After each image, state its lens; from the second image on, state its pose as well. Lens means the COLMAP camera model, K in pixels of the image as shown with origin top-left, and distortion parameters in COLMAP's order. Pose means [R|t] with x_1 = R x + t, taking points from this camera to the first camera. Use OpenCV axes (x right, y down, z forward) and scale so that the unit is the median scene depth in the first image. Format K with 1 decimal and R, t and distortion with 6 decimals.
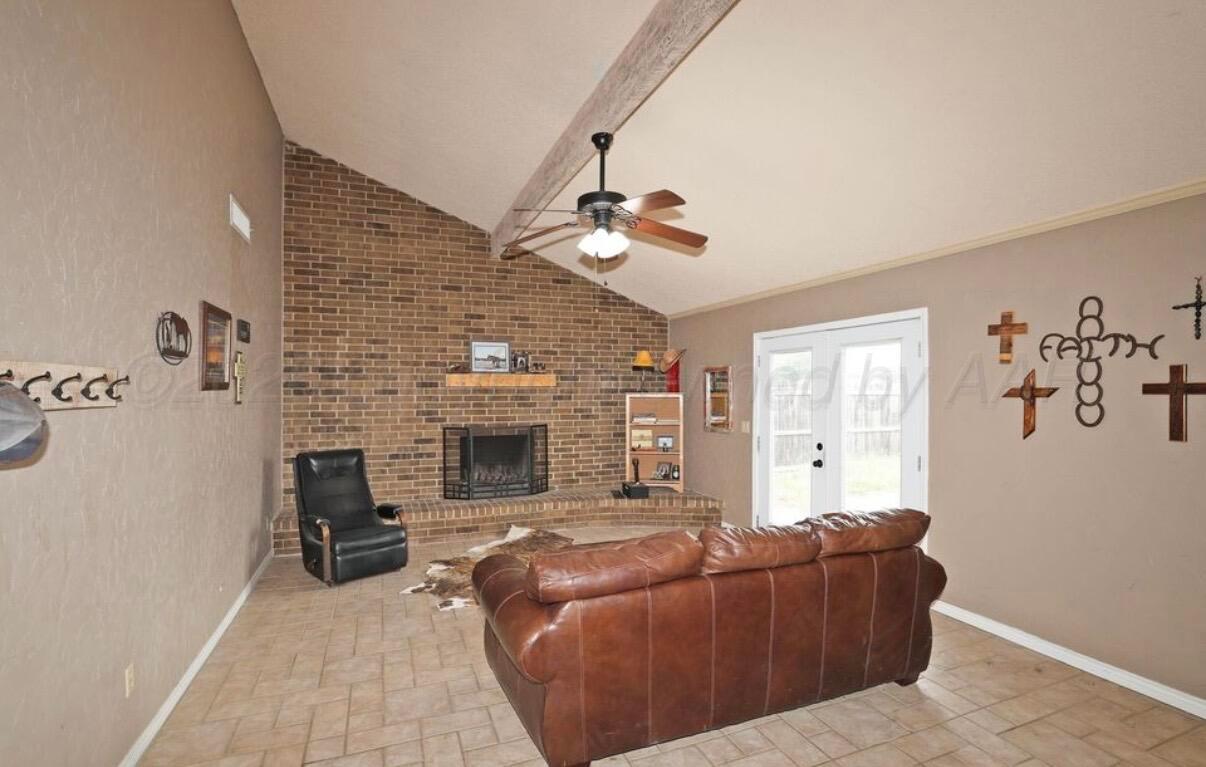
lens RADIAL K [[597.1, 0, 630.1], [0, 597.1, 389.1], [0, 0, 1]] dist [-0.016468, 0.000221]
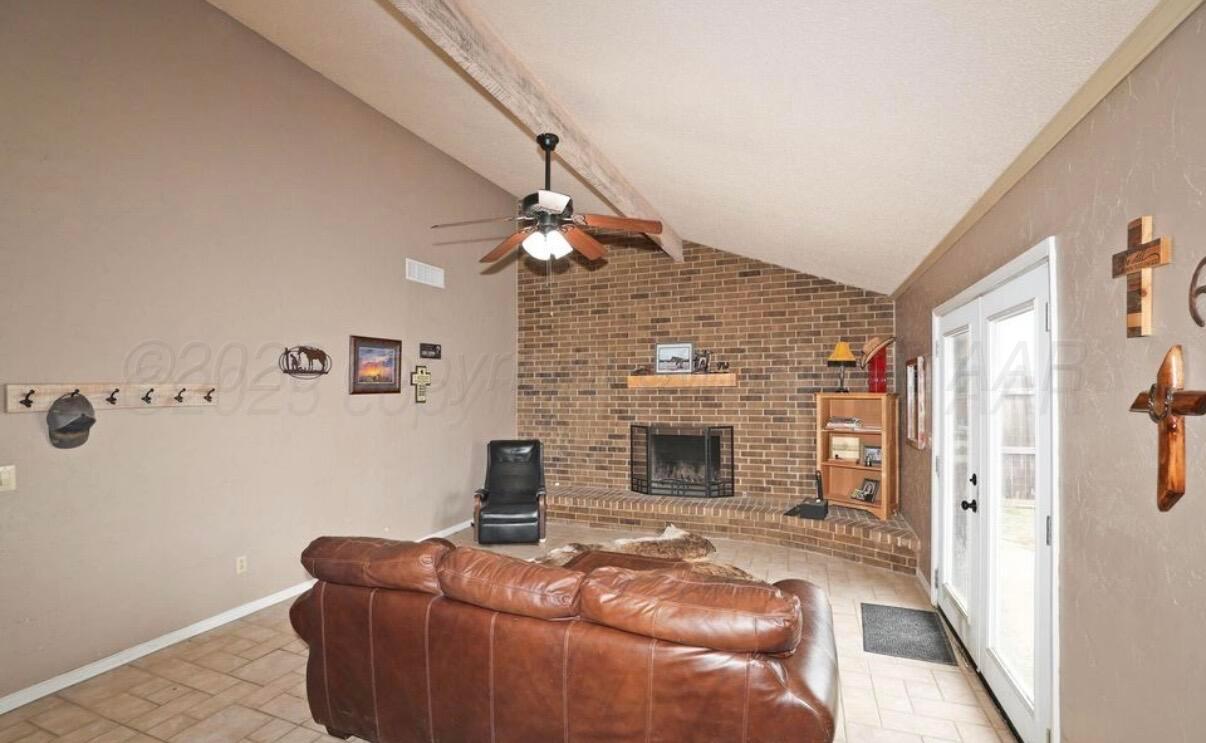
lens RADIAL K [[564.5, 0, 589.4], [0, 564.5, 379.6], [0, 0, 1]] dist [-0.056367, 0.069306]
pose [[0.692388, -0.016922, -0.721326, 0.370379], [0.008982, 0.999850, -0.014834, -0.004167], [0.721469, 0.003792, 0.692436, 0.226685]]
